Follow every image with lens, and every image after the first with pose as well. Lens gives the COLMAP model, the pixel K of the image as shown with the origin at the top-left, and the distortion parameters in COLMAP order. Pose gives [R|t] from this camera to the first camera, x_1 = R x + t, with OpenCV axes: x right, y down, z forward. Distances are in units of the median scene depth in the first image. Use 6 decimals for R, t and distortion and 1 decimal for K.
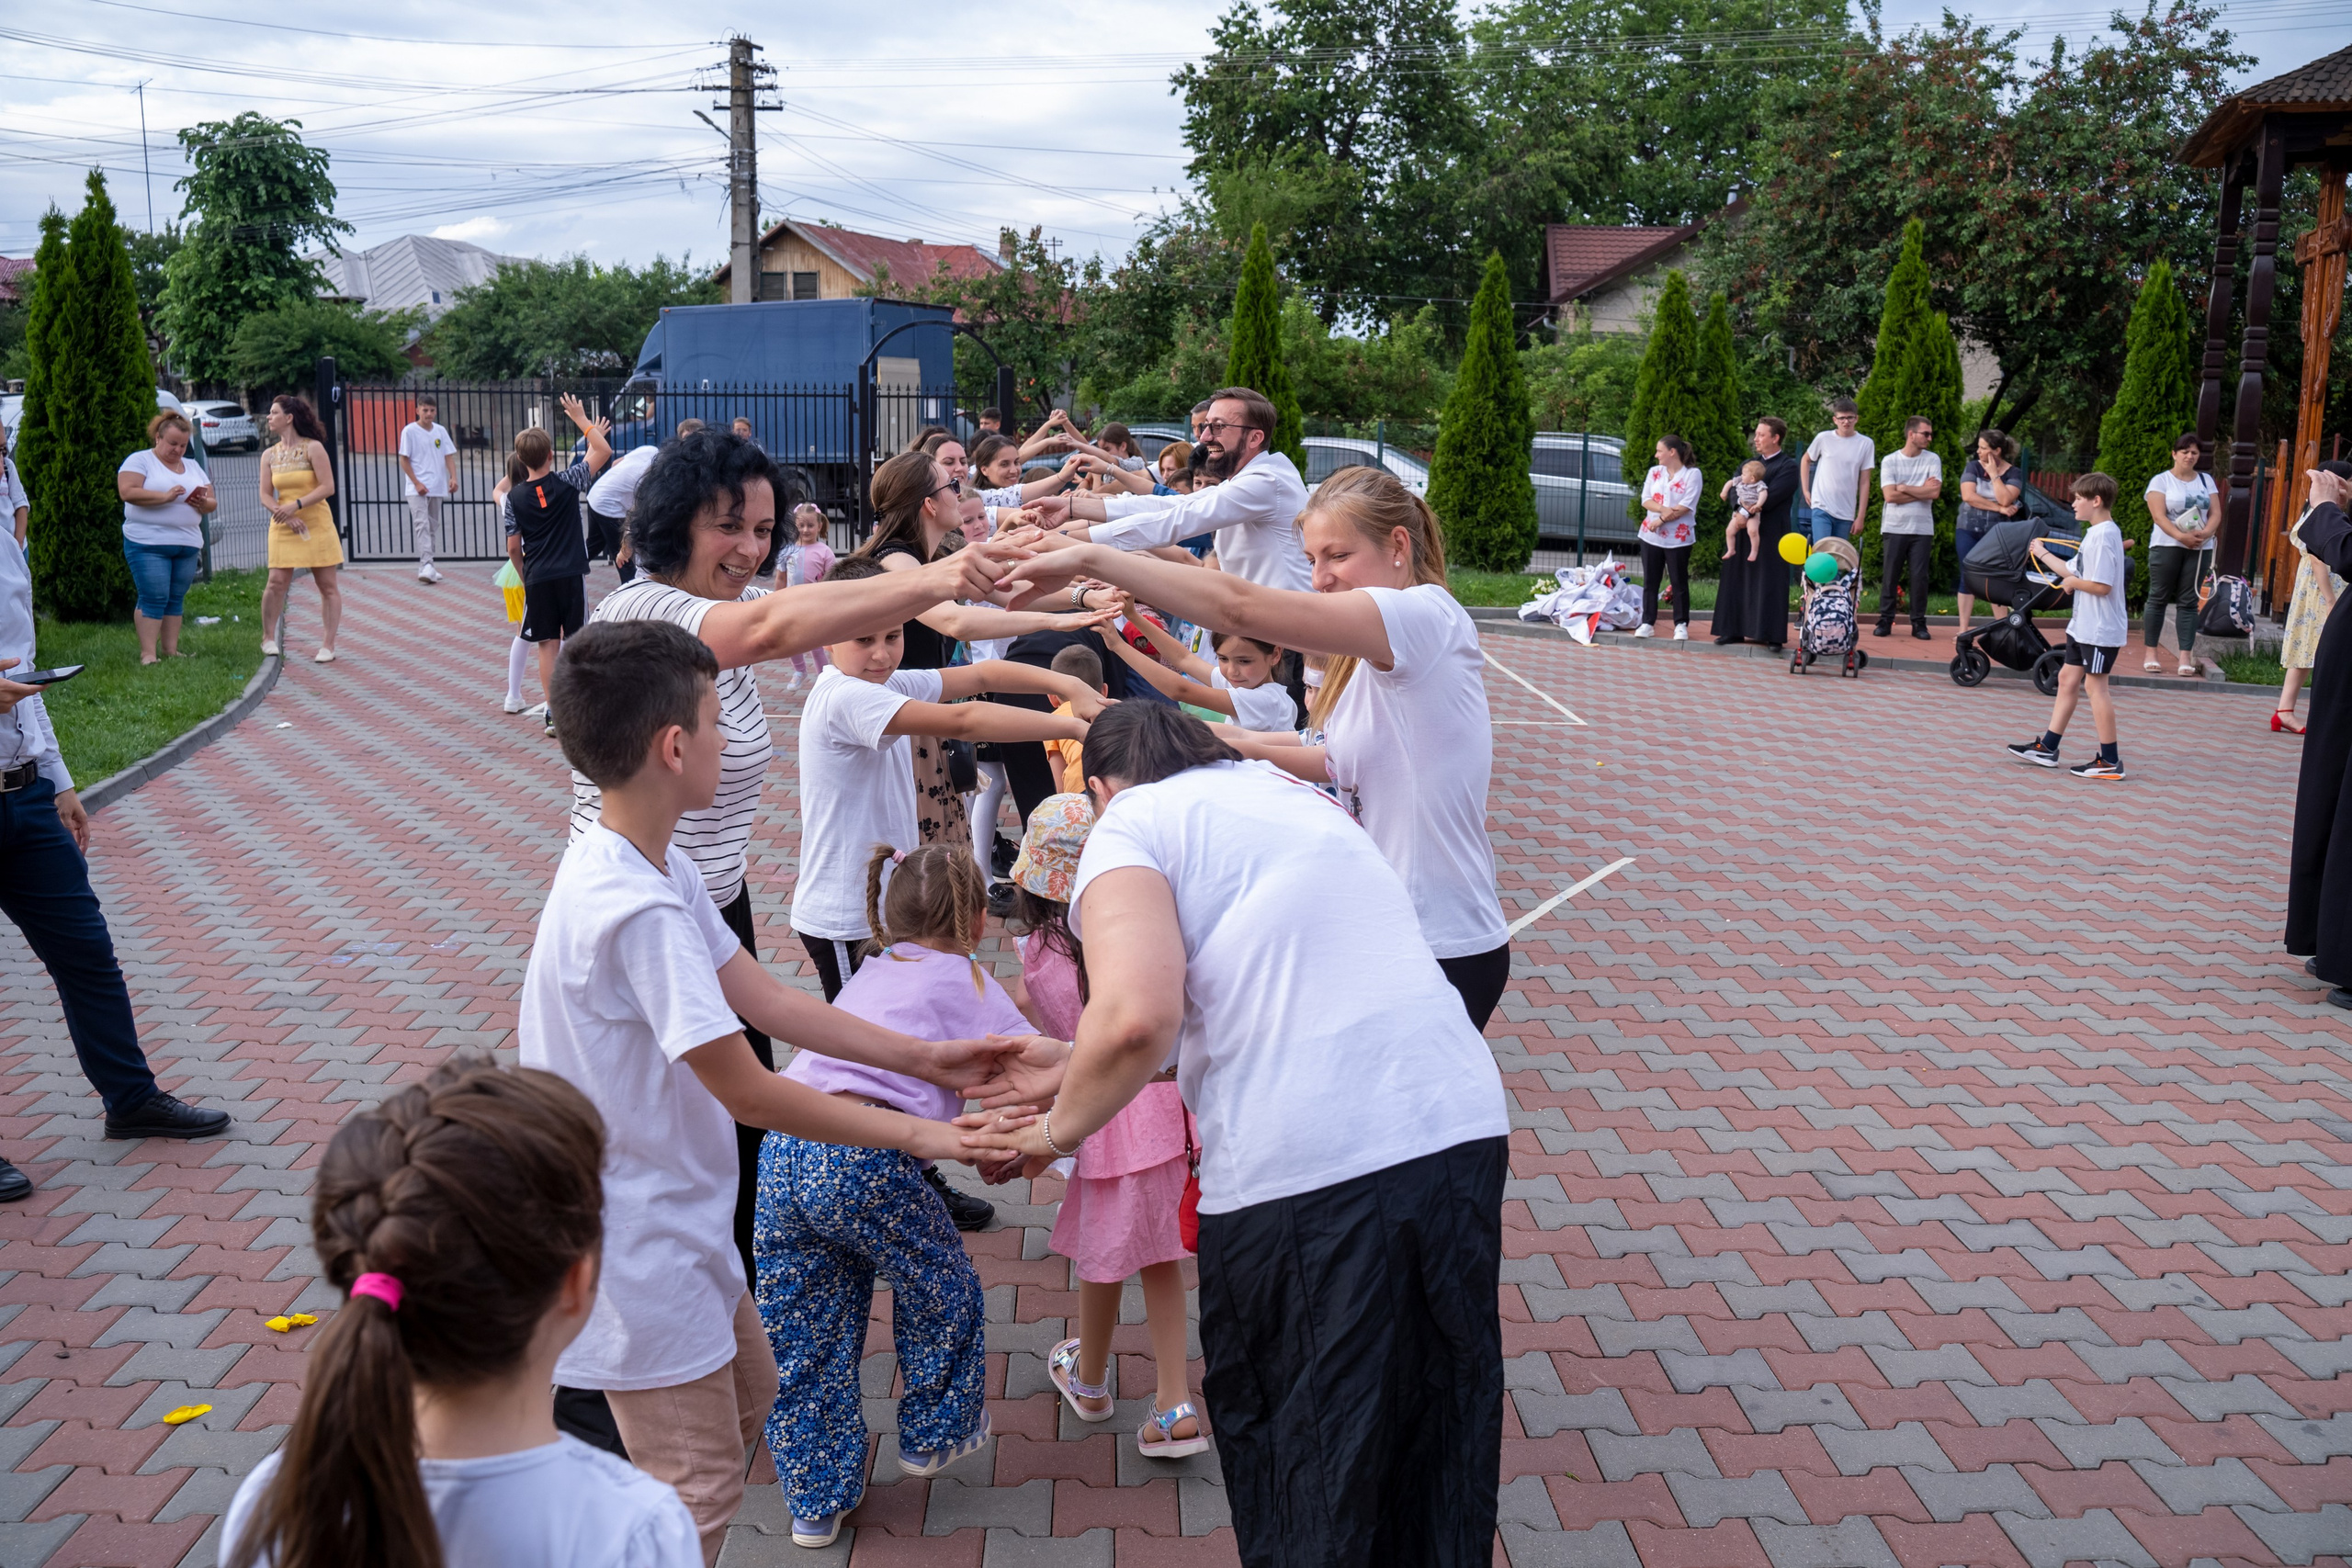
lens RADIAL K [[1946.8, 0, 1176.0], [0, 1946.8, 784.0], [0, 0, 1]] dist [-0.083958, 0.072254]
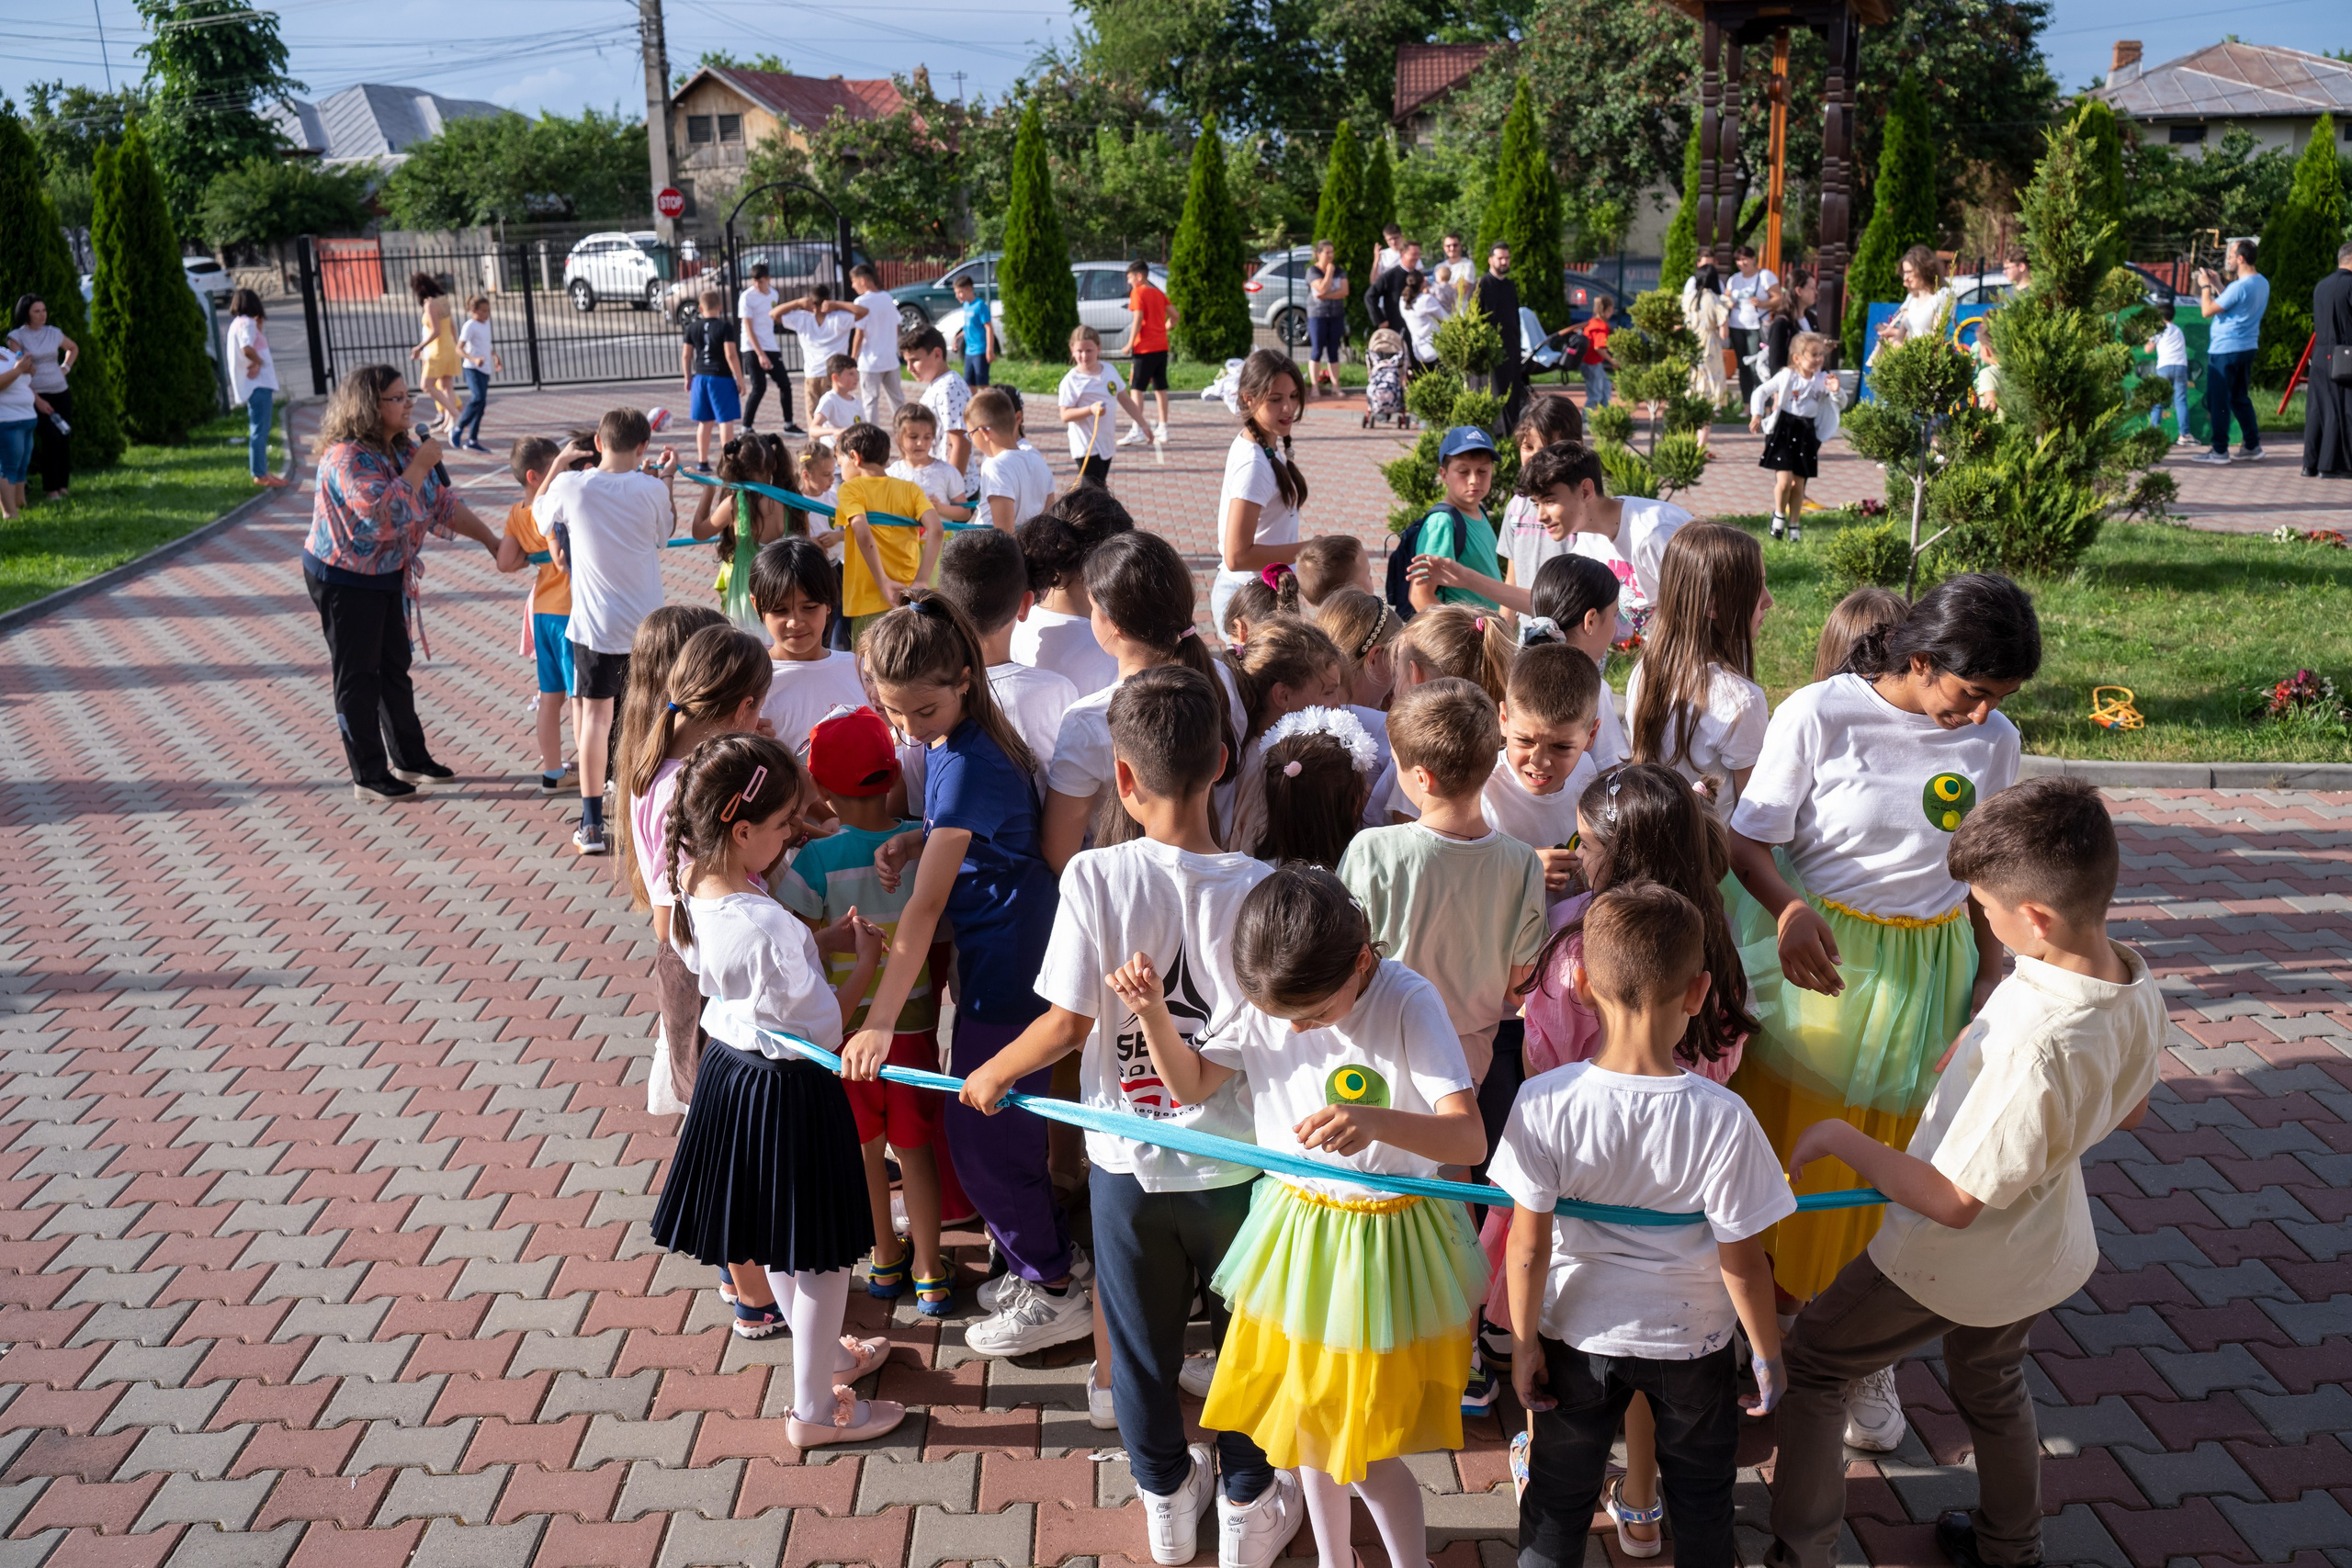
lens RADIAL K [[1946.8, 0, 1176.0], [0, 1946.8, 784.0], [0, 0, 1]] dist [-0.083958, 0.072254]
pose [[0.999184, -0.040356, -0.001557, 0.045349], [0.040319, 0.994579, 0.095849, 0.015325], [-0.002319, -0.095834, 0.995395, -0.110716]]
